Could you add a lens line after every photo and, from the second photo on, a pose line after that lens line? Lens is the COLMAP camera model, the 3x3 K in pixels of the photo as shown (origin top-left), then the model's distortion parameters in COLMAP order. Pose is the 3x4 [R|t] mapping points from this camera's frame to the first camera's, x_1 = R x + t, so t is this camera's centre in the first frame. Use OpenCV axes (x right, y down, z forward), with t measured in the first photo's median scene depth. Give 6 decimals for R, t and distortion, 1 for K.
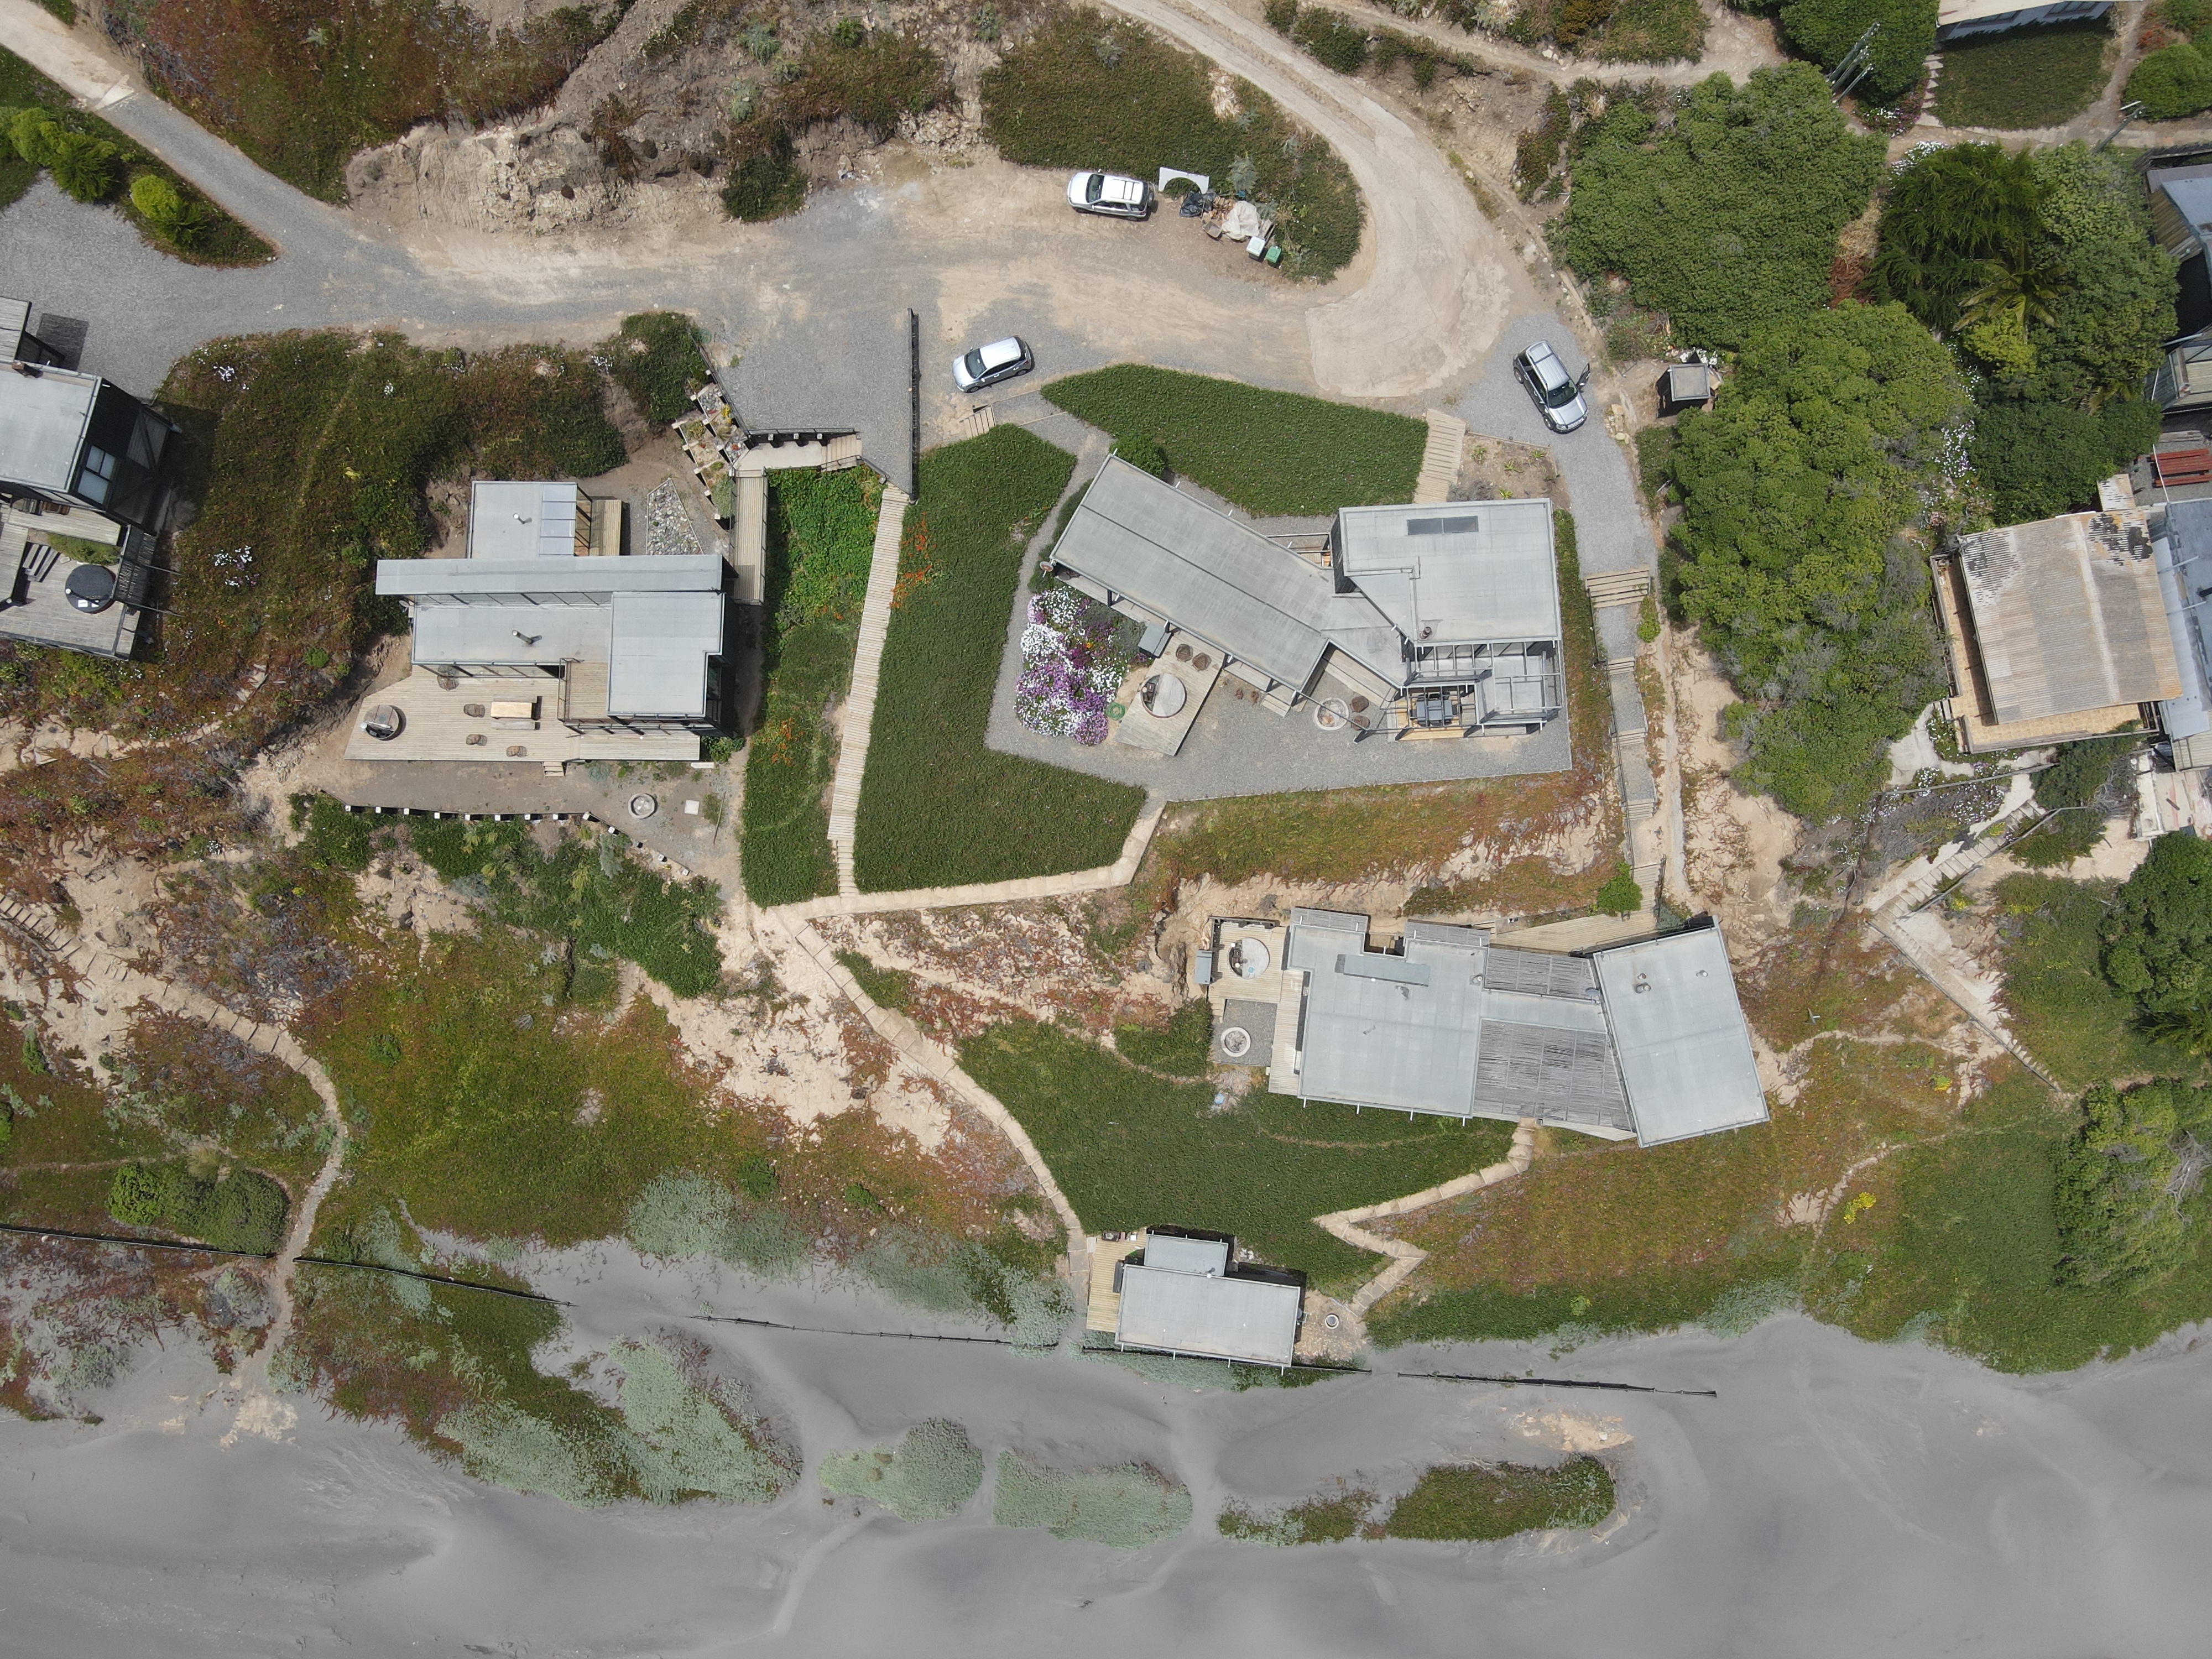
lens RADIAL K [[1579.5, 0, 1106.0], [0, 1579.5, 829.5], [0, 0, 1]] dist [0.007230, 0.005980]
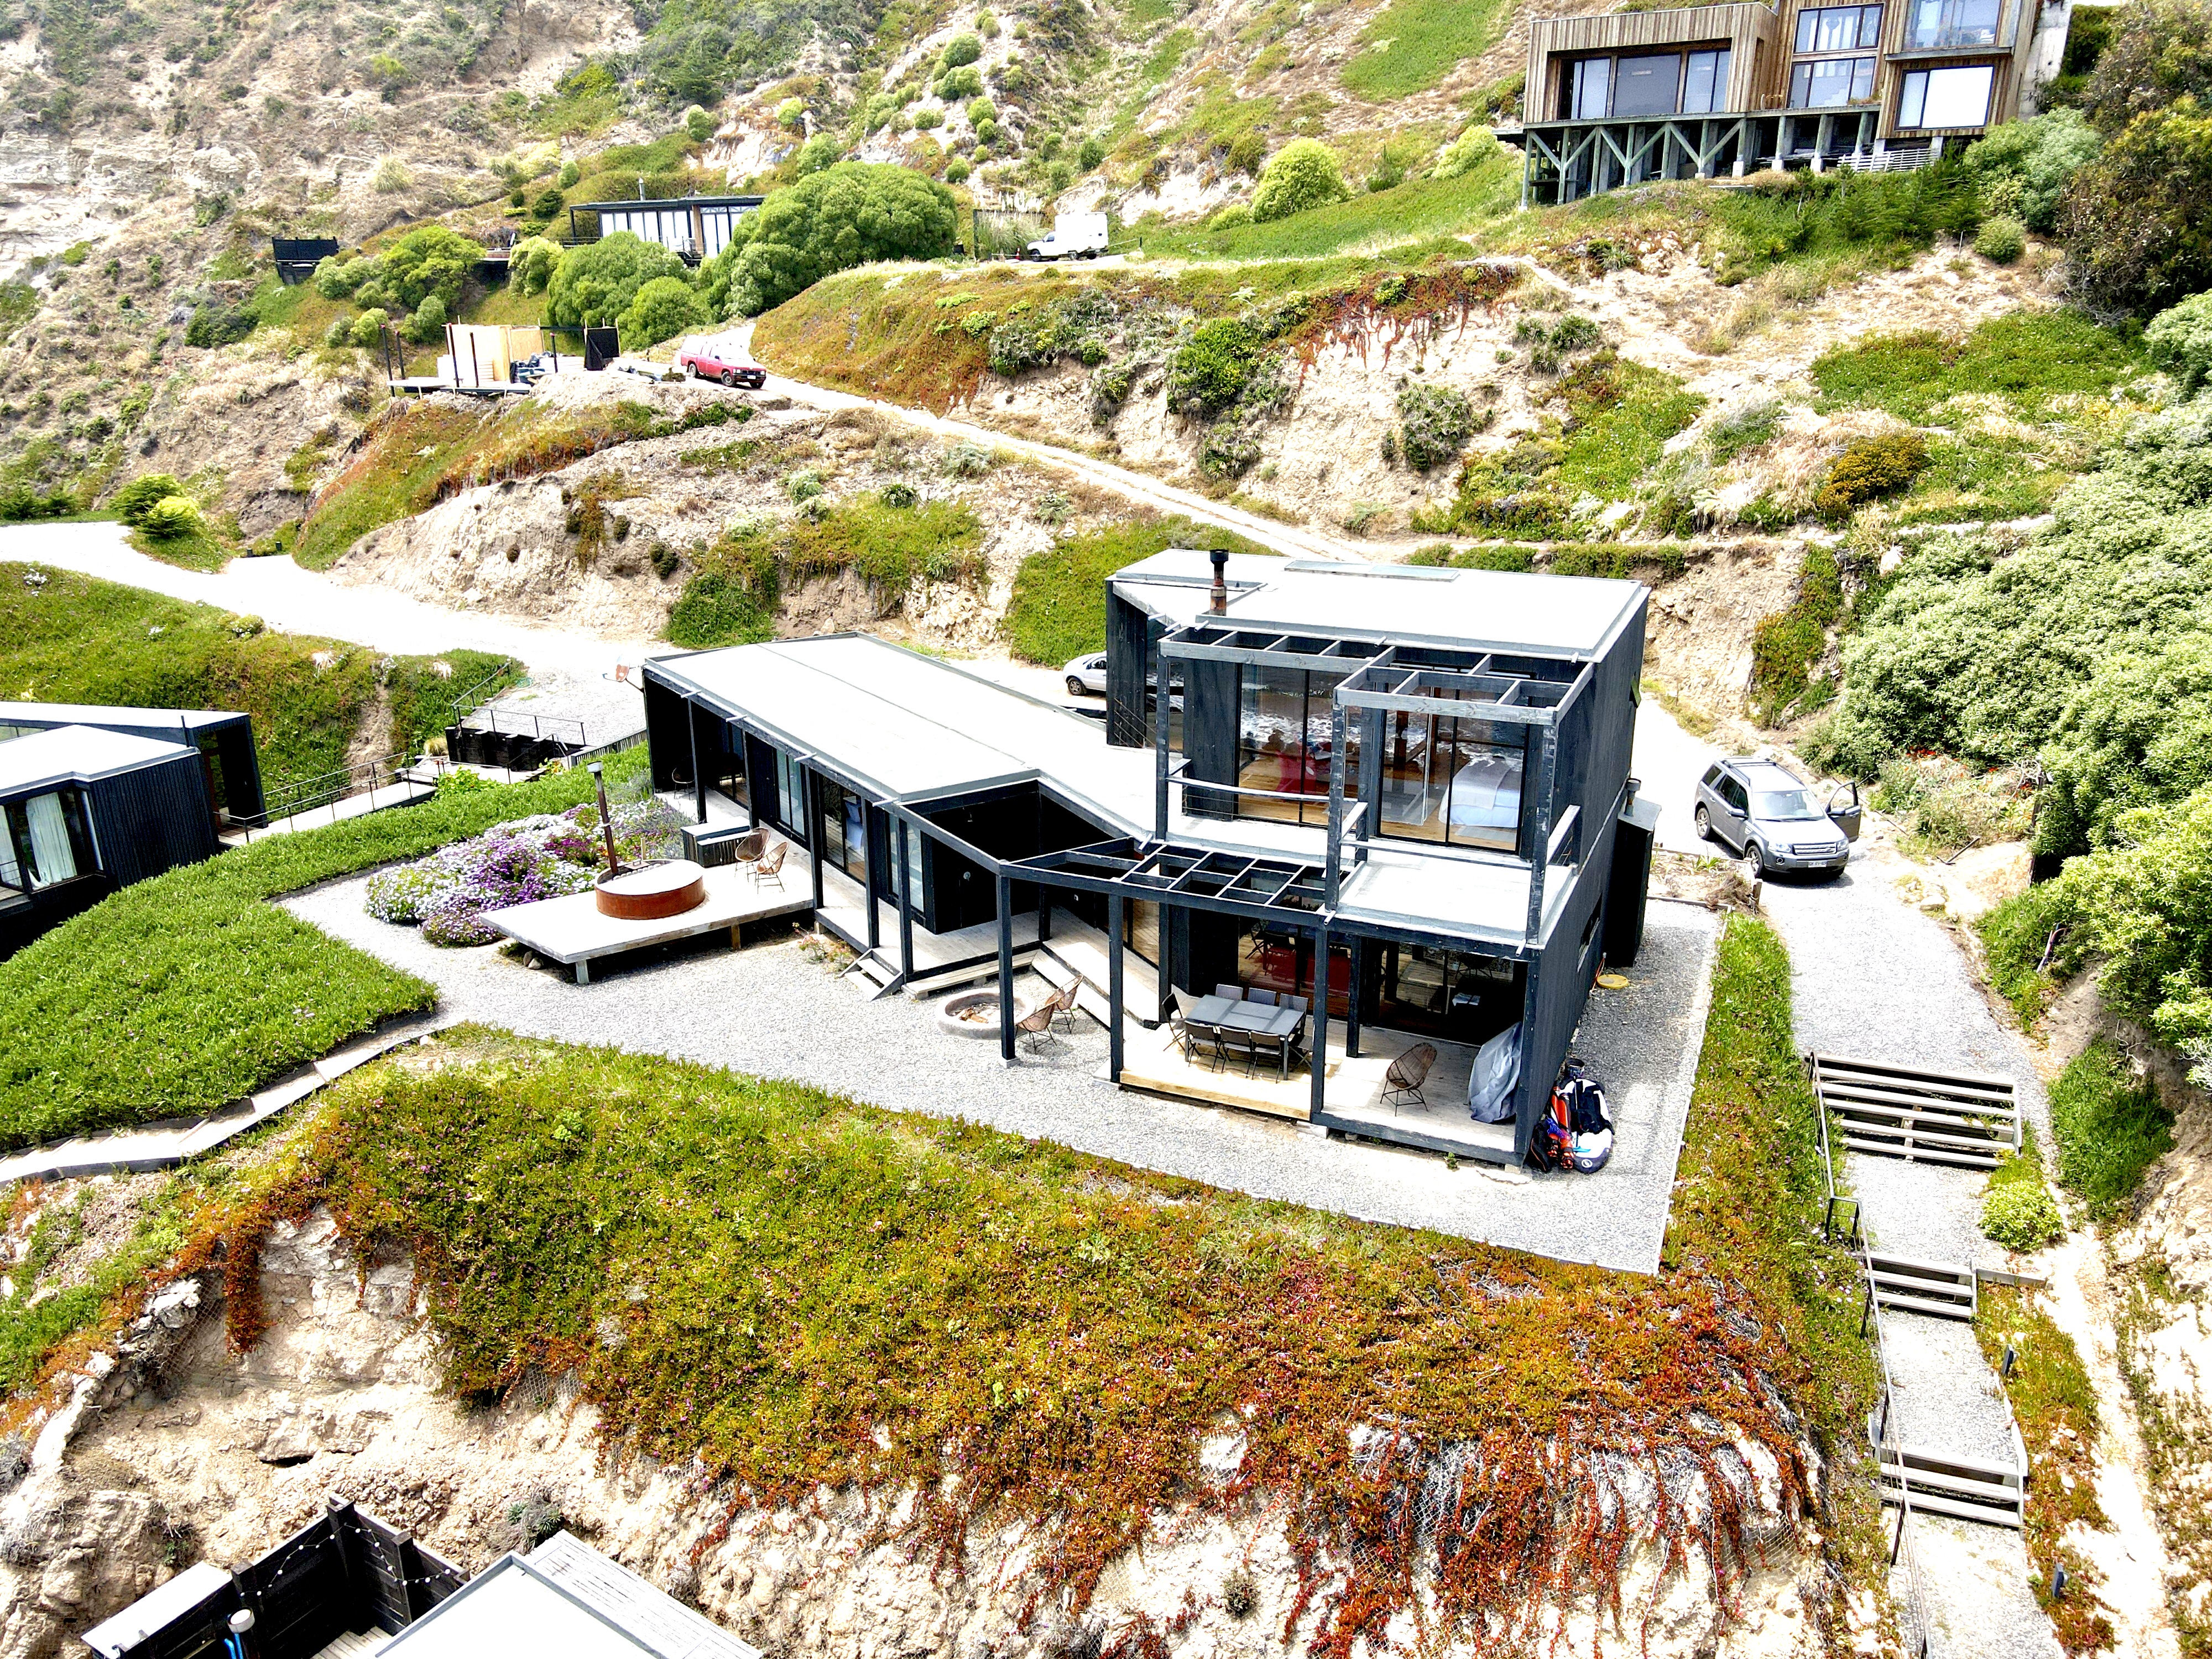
lens RADIAL K [[1615.1, 0, 1106.0], [0, 1615.1, 829.5], [0, 0, 1]] dist [0.013763, 0.013302]
pose [[0.893354, 0.147255, -0.424541, 0.304646], [-0.446507, 0.397086, -0.801844, 0.185419], [0.050504, 0.905891, 0.420489, 0.779619]]
